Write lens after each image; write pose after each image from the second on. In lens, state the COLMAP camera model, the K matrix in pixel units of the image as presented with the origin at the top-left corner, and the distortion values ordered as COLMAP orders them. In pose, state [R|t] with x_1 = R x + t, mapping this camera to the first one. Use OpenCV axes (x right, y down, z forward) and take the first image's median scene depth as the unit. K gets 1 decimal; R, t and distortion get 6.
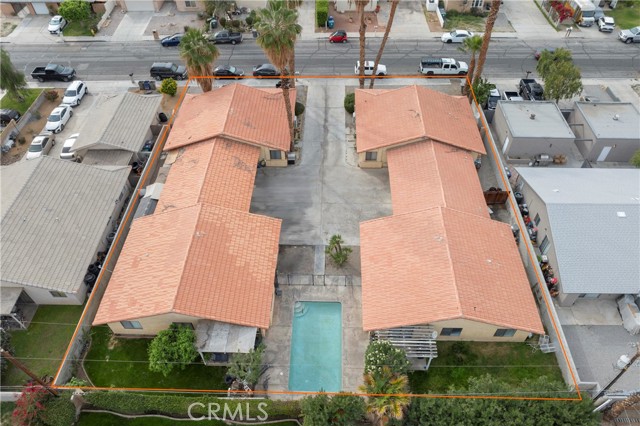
lens RADIAL K [[454.8, 0, 320.9], [0, 454.8, 229.7], [0, 0, 1]] dist [-0.047011, 0.023076]
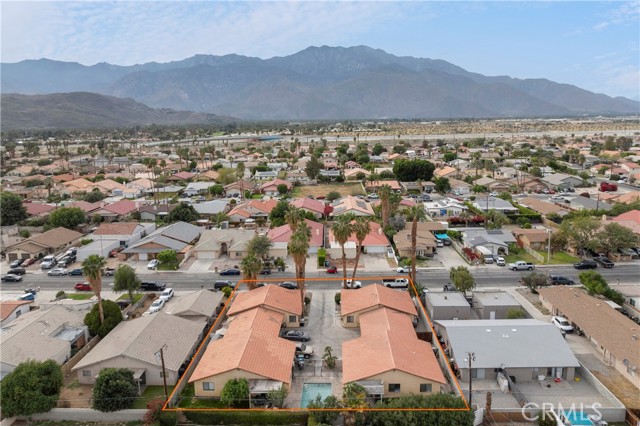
lens RADIAL K [[454.8, 0, 318.9], [0, 454.8, 213.0], [0, 0, 1]] dist [-0.047011, 0.023076]
pose [[0.999943, -0.003461, -0.010063, 0.014193], [-0.003273, 0.799722, -0.600362, 0.515023], [0.010126, 0.600361, 0.799665, -0.553877]]
